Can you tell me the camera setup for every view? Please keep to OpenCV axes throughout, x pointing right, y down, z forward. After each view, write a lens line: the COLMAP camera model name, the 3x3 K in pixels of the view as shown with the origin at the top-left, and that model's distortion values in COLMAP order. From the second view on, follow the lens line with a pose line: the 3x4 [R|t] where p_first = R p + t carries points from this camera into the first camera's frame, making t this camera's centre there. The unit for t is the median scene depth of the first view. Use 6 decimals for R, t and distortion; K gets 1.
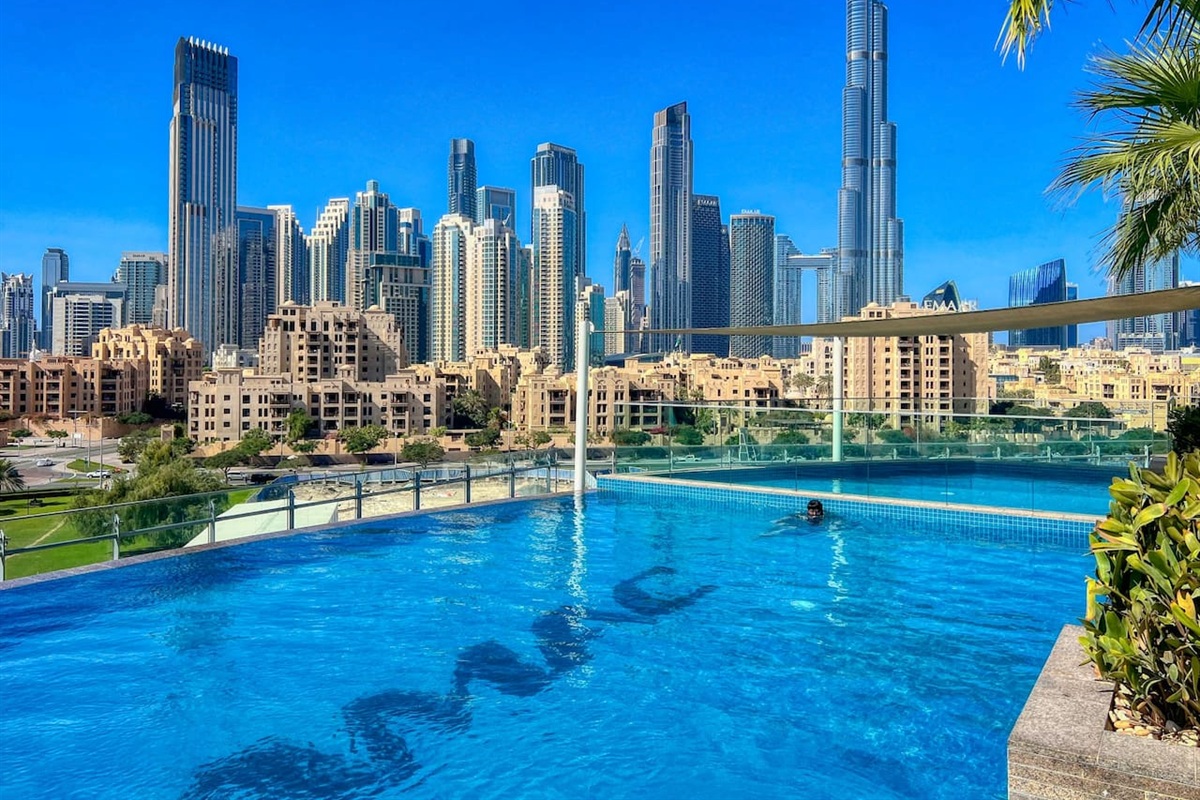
lens RADIAL K [[1030.2, 0, 591.6], [0, 1030.2, 380.9], [0, 0, 1]] dist [0.077918, -0.073949]
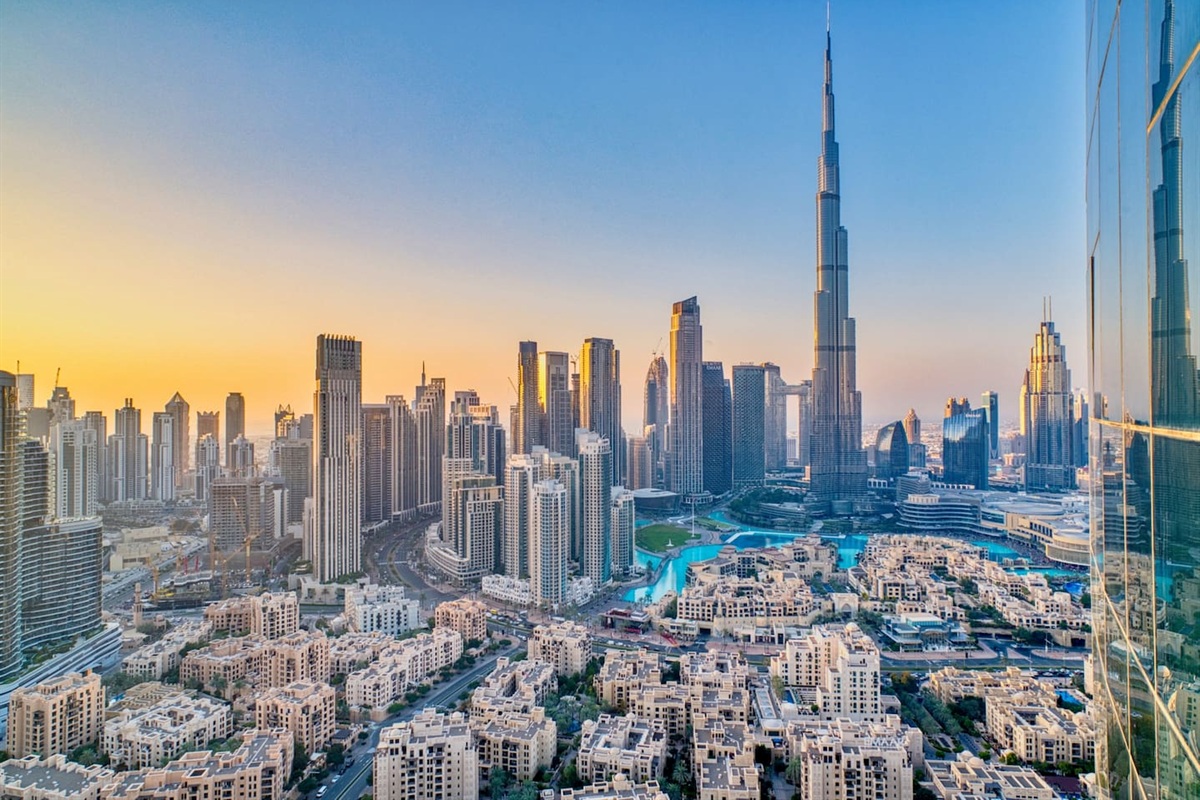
lens RADIAL K [[778.5, 0, 600.0], [0, 778.5, 401.4], [0, 0, 1]] dist [0.010172, 0.005464]
pose [[0.999181, -0.007031, -0.039847, 0.012370], [0.007723, 0.999821, 0.017244, -0.292393], [0.039719, -0.017538, 0.999057, -0.003540]]
